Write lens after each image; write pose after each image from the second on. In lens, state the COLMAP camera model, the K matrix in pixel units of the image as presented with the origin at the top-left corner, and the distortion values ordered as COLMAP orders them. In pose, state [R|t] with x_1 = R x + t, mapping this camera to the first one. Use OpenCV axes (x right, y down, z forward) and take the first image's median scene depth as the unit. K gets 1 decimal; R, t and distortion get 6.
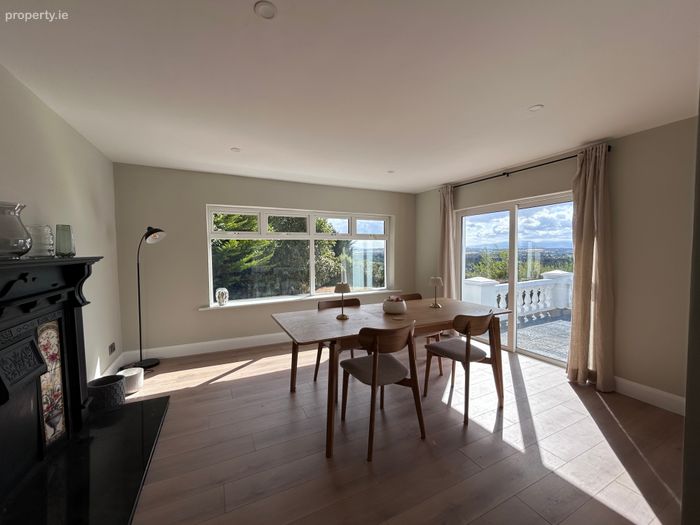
lens RADIAL K [[282.2, 0, 350.0], [0, 282.2, 262.5], [0, 0, 1]] dist [-0.000031, 0.000338]
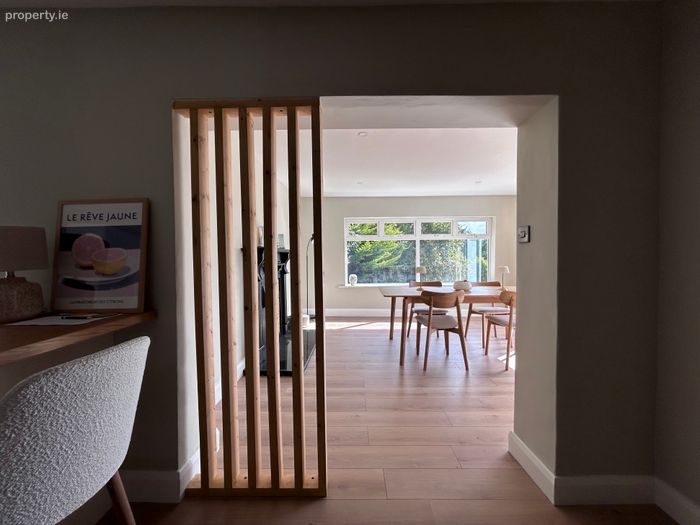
lens RADIAL K [[282.2, 0, 350.0], [0, 282.2, 262.5], [0, 0, 1]] dist [-0.000031, 0.000338]
pose [[0.891589, 0.013852, -0.452634, 0.173548], [-0.020407, 0.999746, -0.009602, 0.040032], [0.452386, 0.017798, 0.891645, -0.280716]]
